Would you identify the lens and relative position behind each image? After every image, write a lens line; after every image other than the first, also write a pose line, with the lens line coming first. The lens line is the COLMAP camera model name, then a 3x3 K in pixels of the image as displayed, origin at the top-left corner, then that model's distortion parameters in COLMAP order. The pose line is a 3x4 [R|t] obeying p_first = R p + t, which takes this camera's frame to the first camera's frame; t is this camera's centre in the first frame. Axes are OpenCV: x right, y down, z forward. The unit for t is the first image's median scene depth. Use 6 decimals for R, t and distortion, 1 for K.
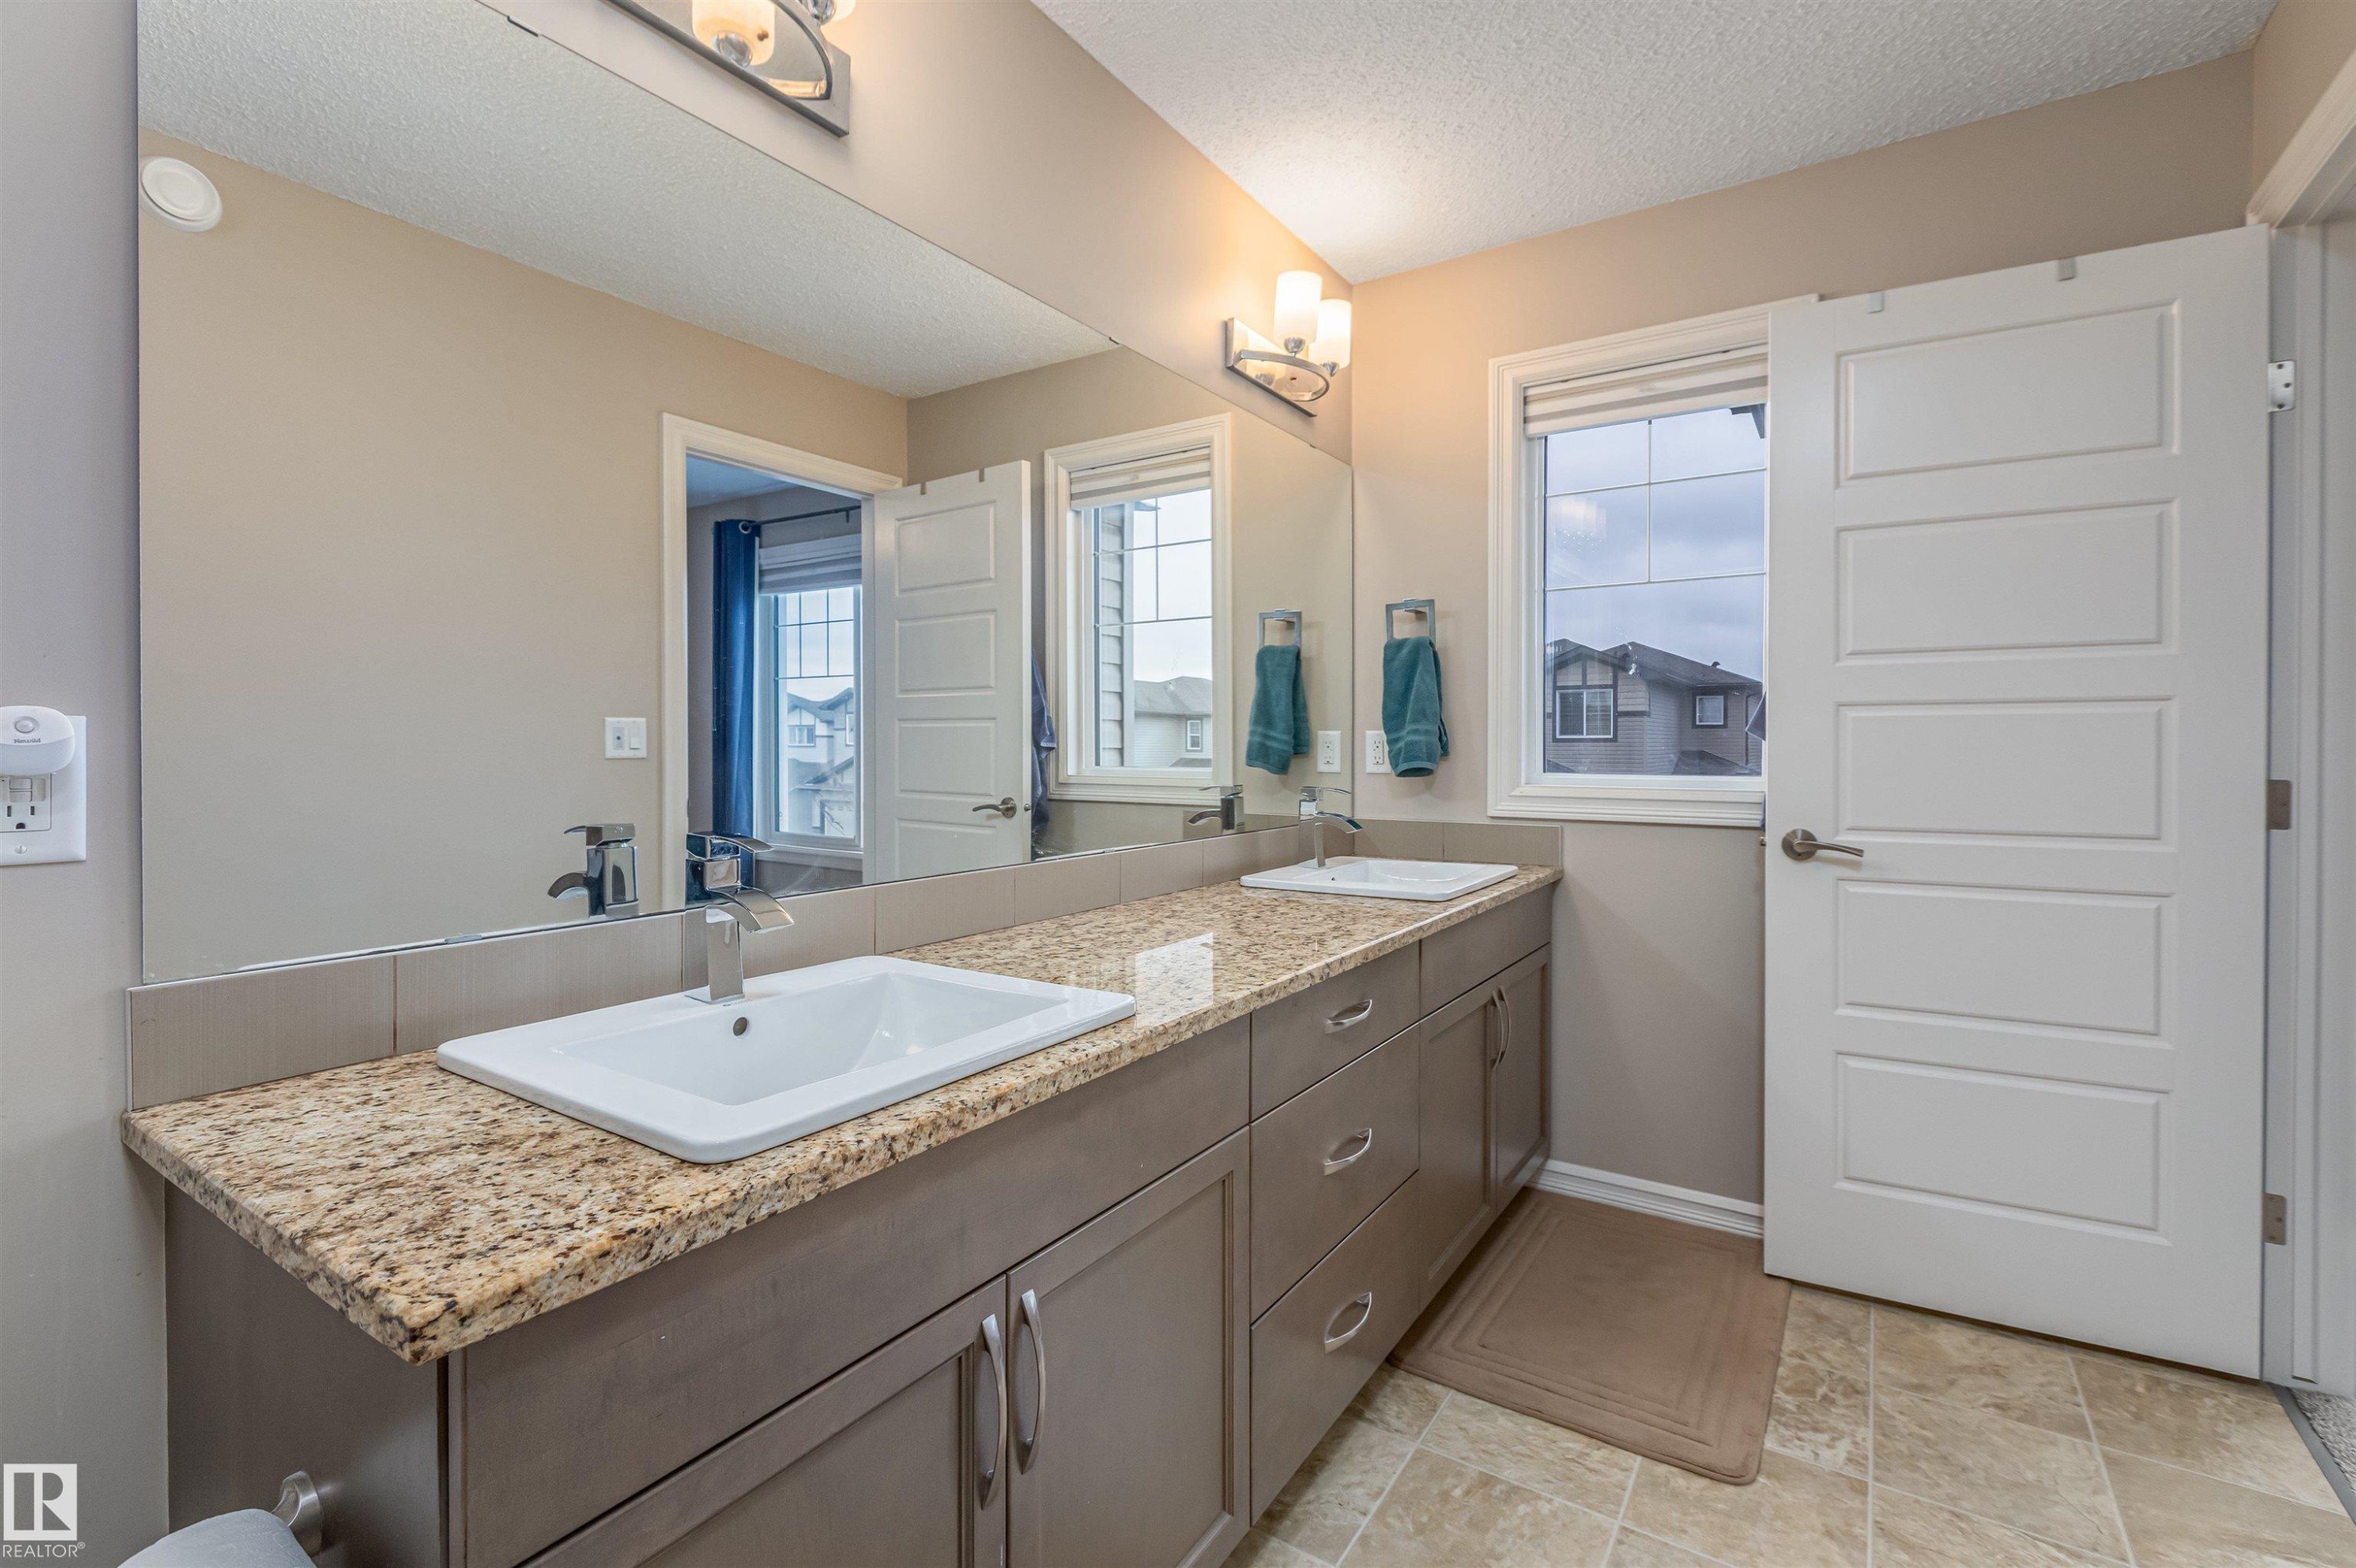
lens RADIAL K [[1042.4, 0, 1170.3], [0, 1042.4, 743.9], [0, 0, 1]] dist [-0.000428, -0.001327]
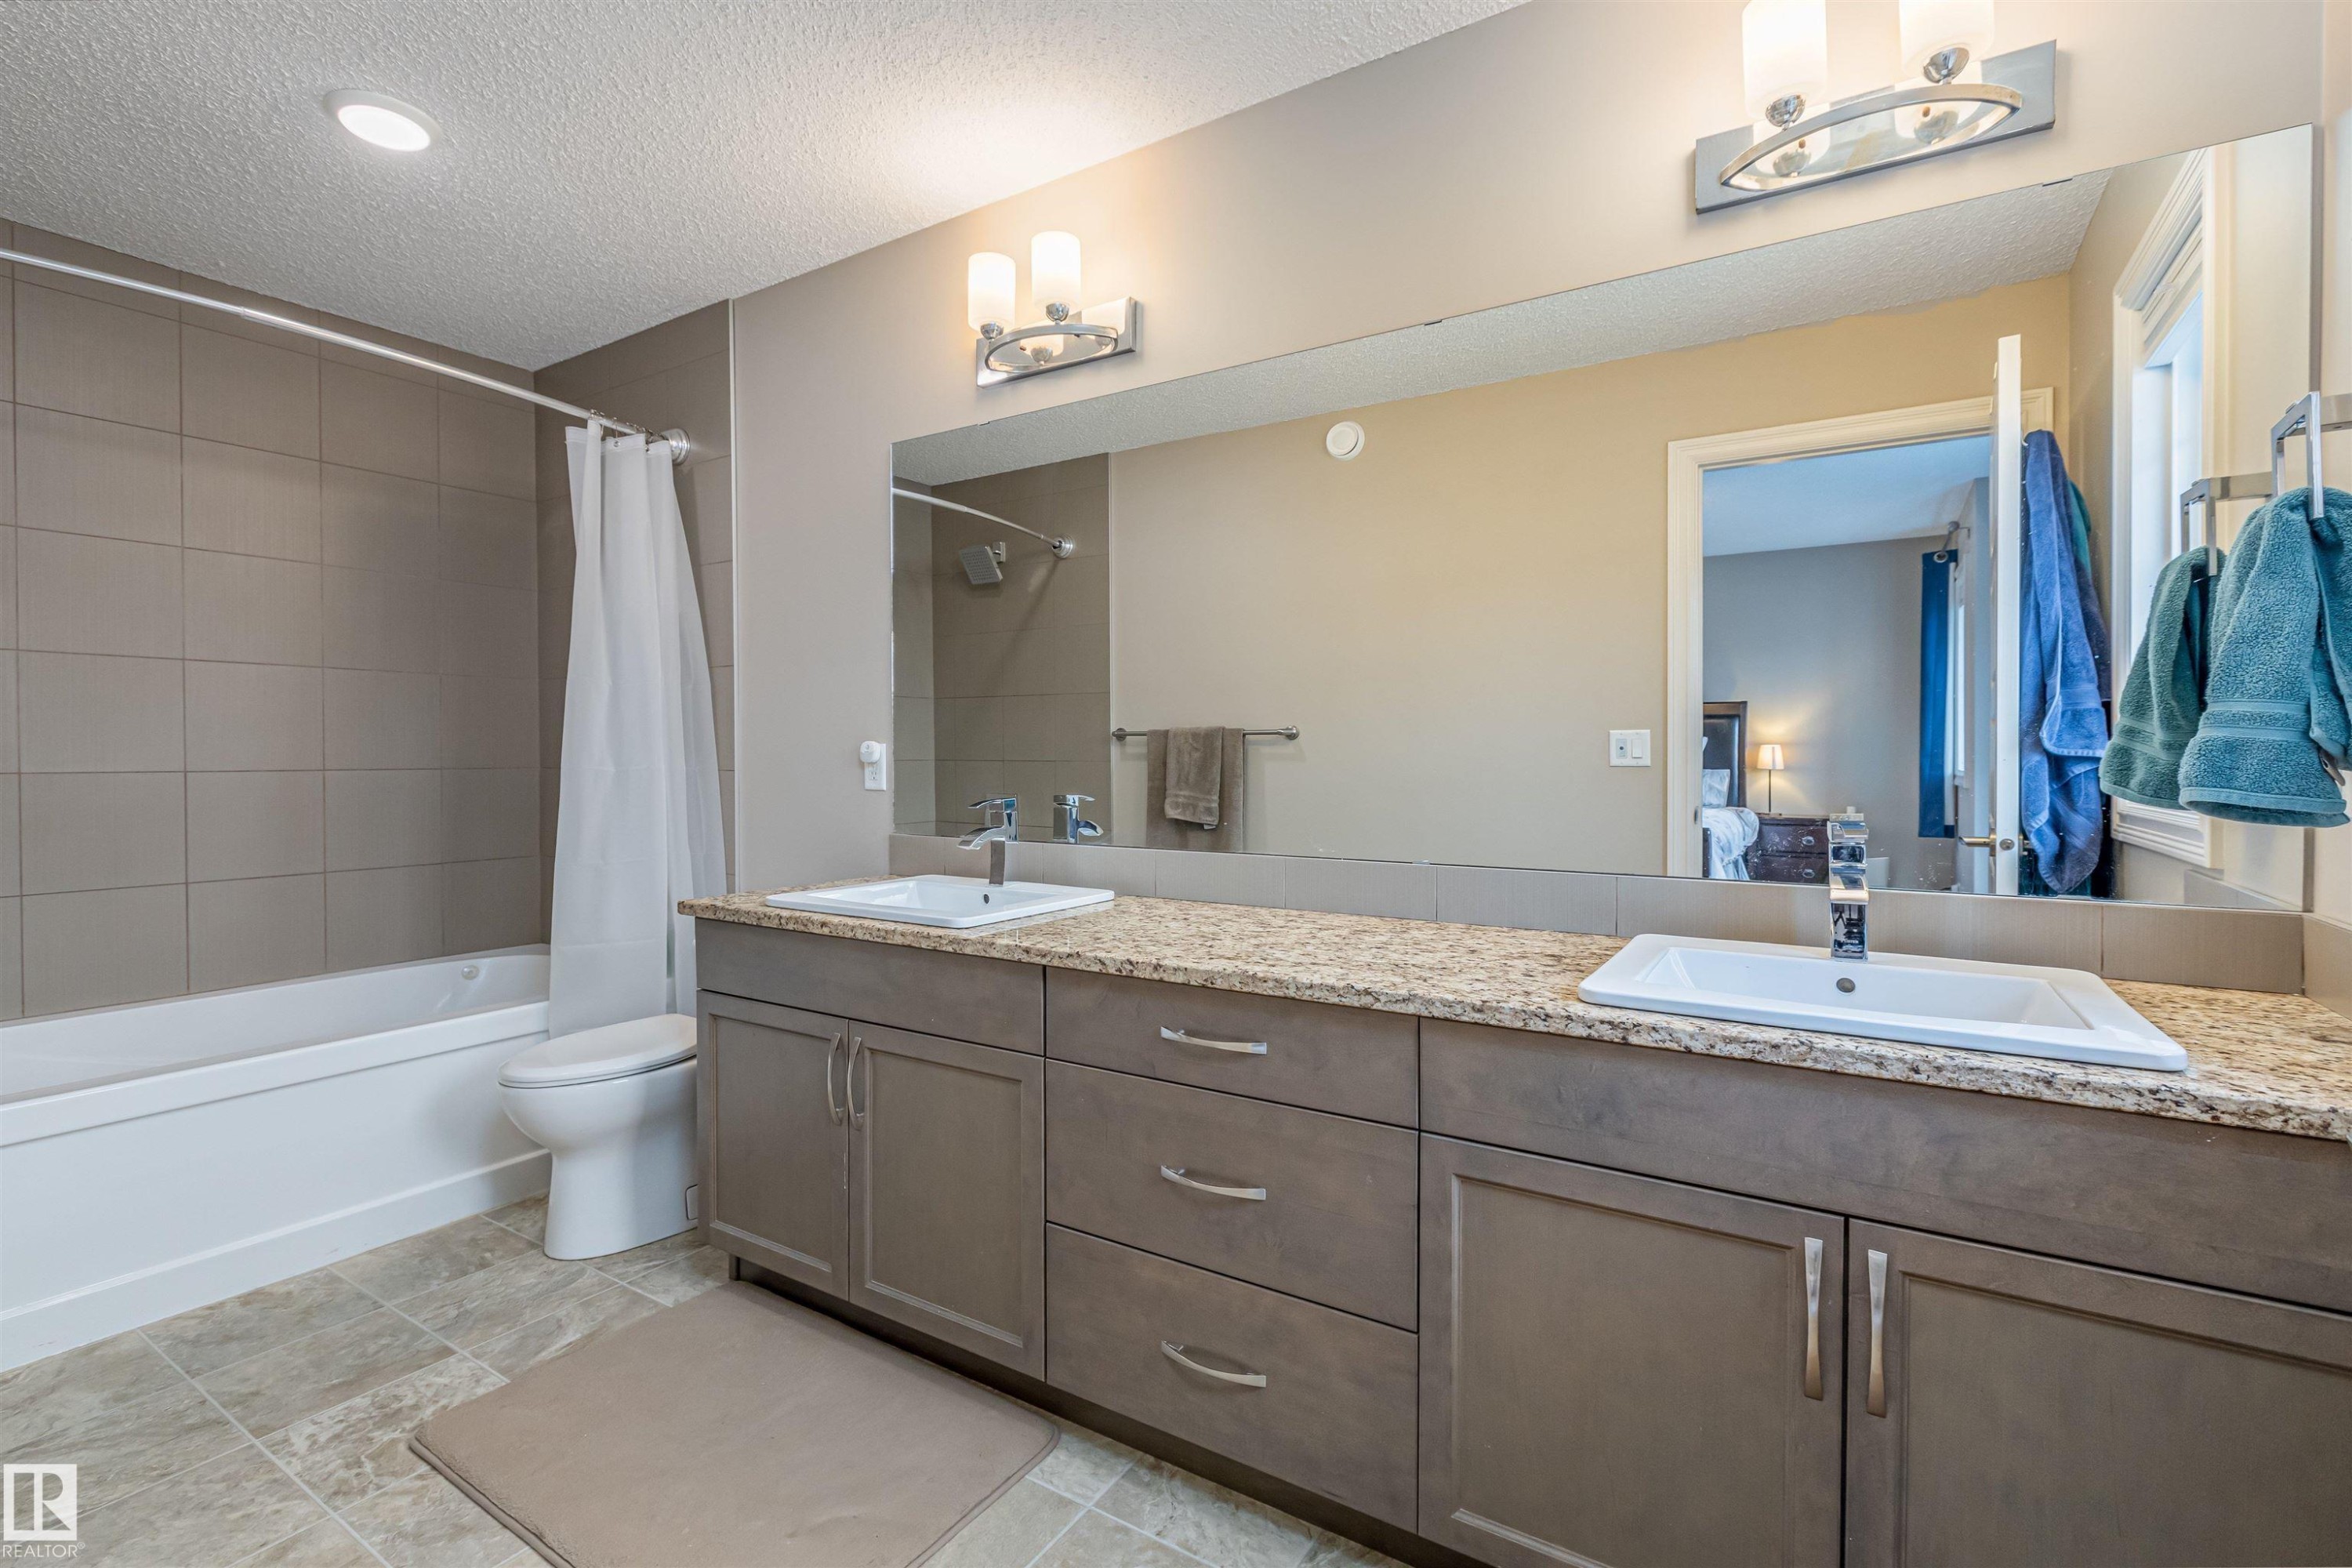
lens RADIAL K [[1040.8, 0, 1168.3], [0, 1040.8, 743.9], [0, 0, 1]] dist [-0.000428, -0.001327]
pose [[0.036109, -0.011432, -0.999282, 1.225684], [0.002466, 0.999933, -0.011350, 0.003018], [0.999345, -0.002055, 0.036134, 1.014295]]
